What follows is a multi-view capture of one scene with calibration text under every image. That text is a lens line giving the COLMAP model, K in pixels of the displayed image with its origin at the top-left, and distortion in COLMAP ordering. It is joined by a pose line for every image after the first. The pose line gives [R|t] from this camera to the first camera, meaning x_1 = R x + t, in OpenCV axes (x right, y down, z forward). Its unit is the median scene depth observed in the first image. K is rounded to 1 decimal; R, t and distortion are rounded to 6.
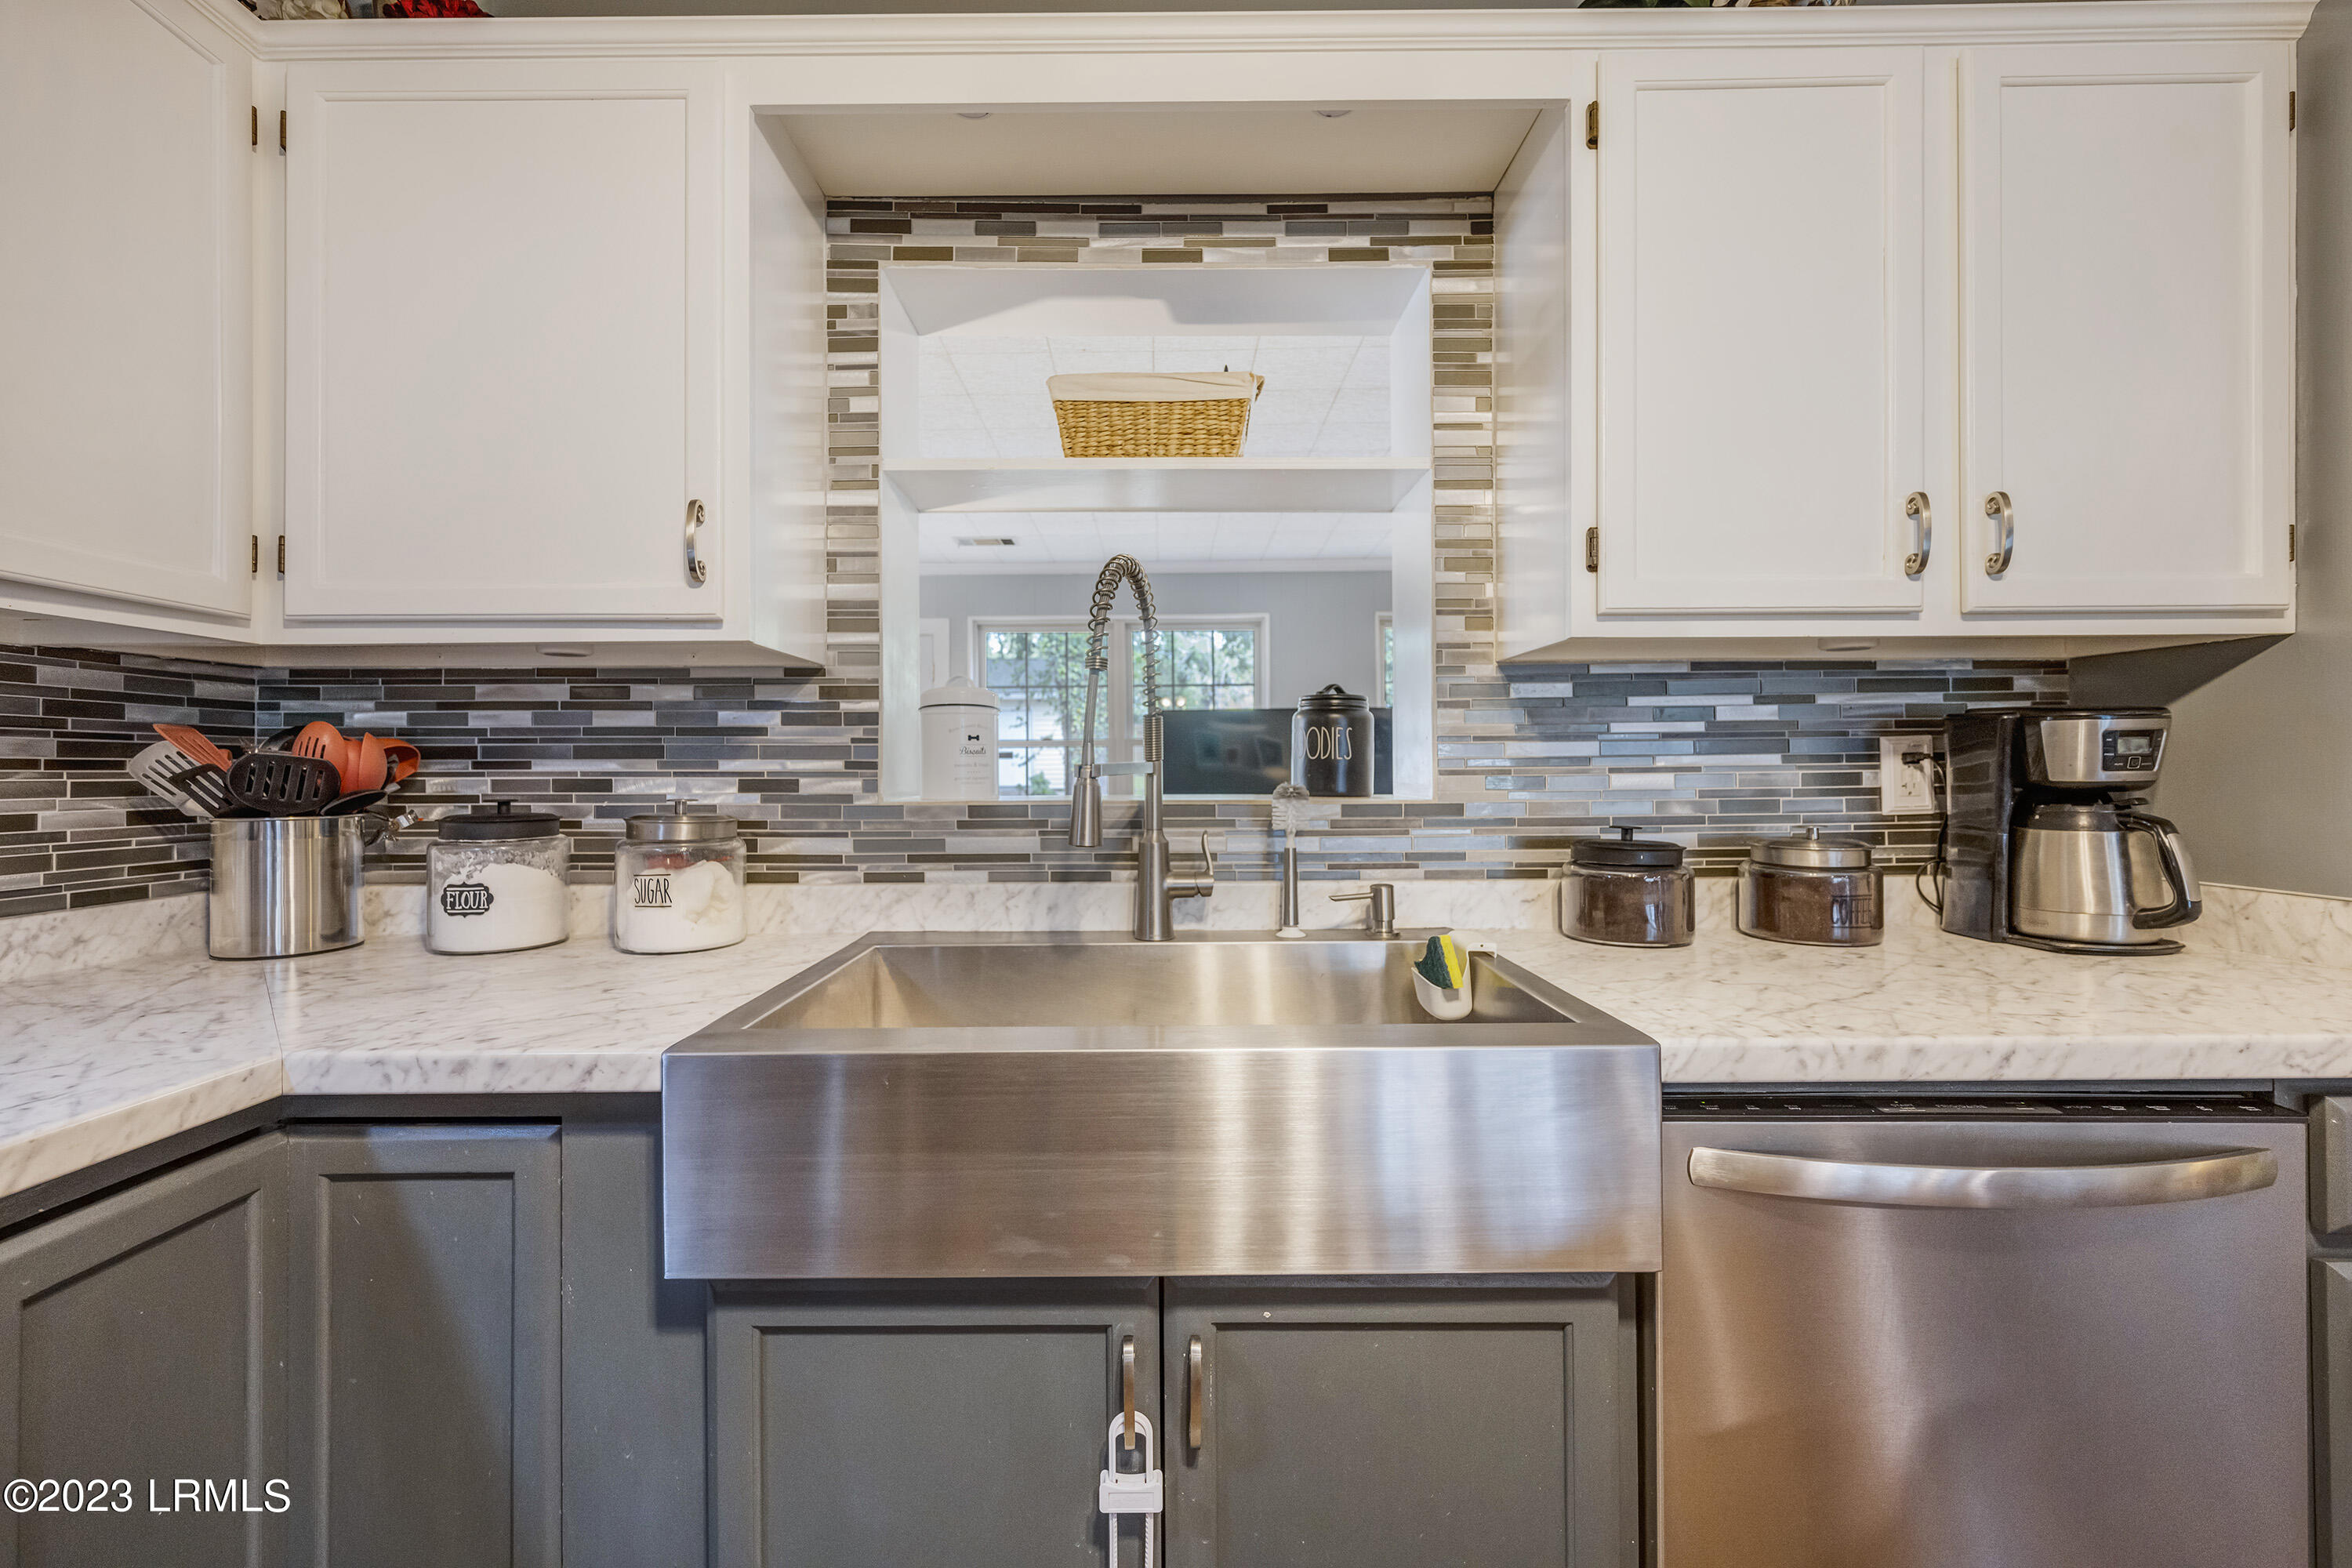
lens RADIAL K [[944.7, 0, 1158.3], [0, 944.7, 767.3], [0, 0, 1]] dist [-0.002037, 0.000225]
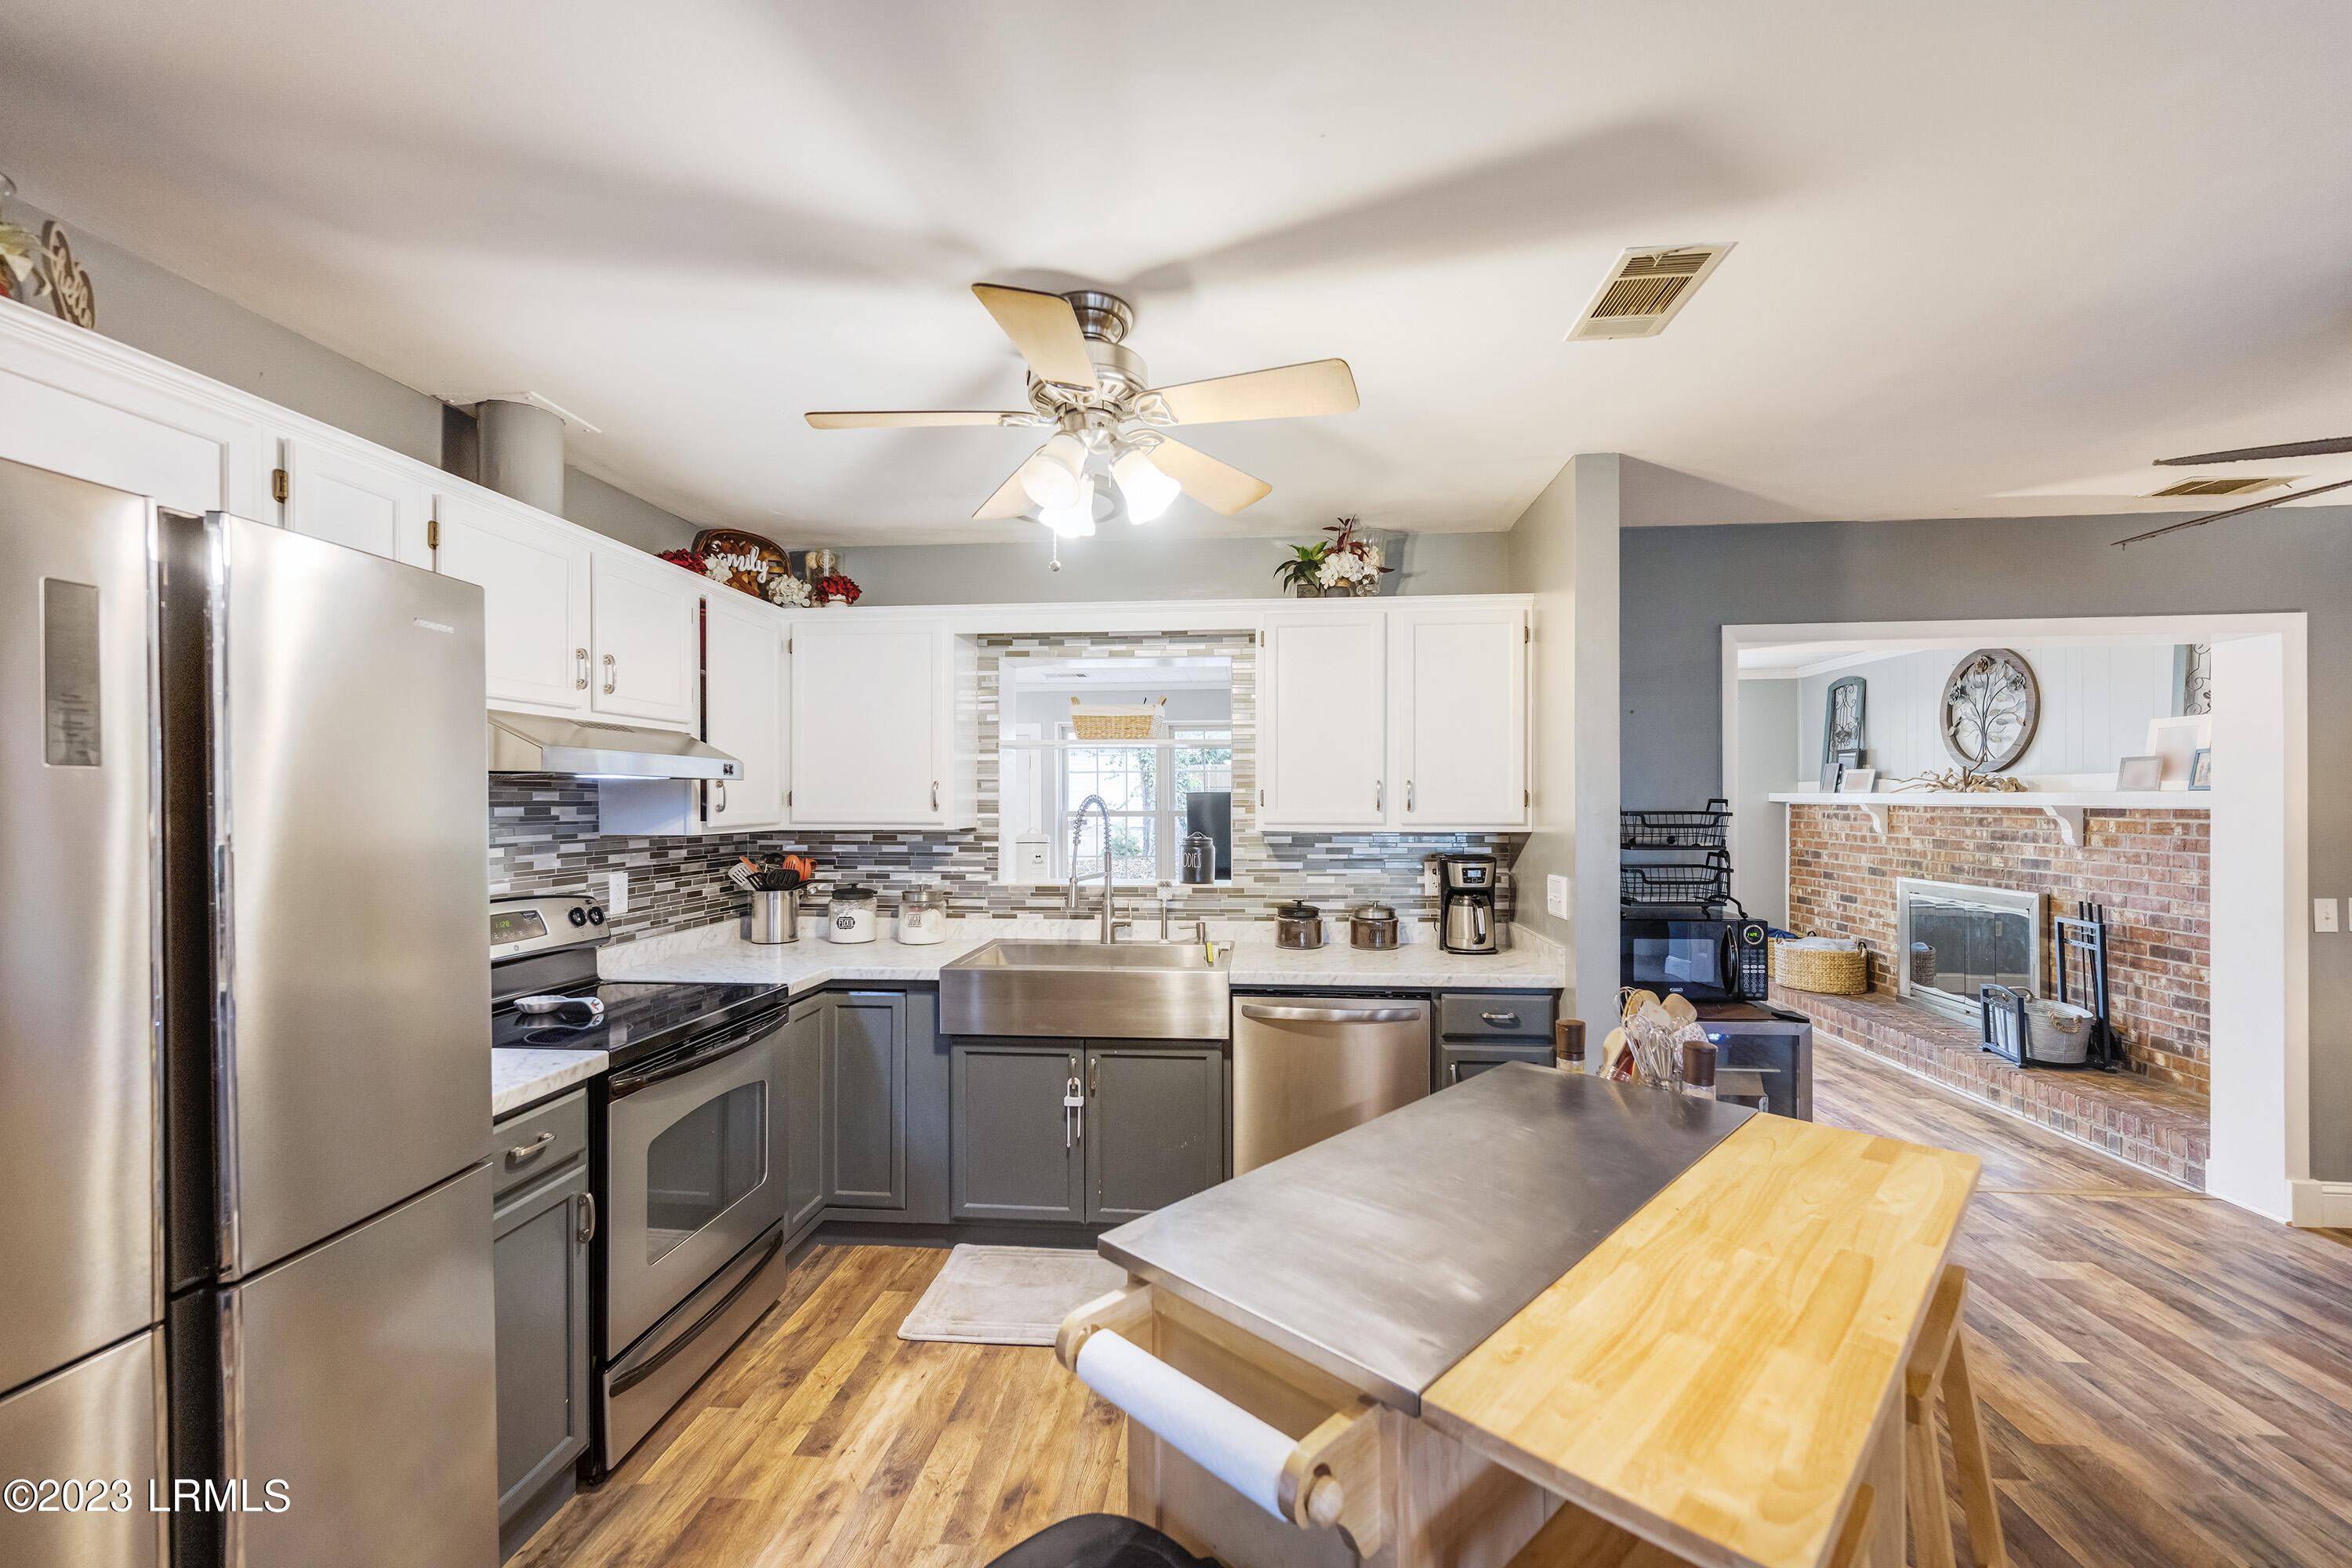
lens RADIAL K [[944.7, 0, 1181.0], [0, 944.7, 806.8], [0, 0, 1]] dist [-0.002037, 0.000225]
pose [[0.996593, 0.005584, -0.082293, 0.365526], [-0.004669, 0.999925, 0.011313, -0.191690], [0.082350, -0.010890, 0.996544, -1.359853]]
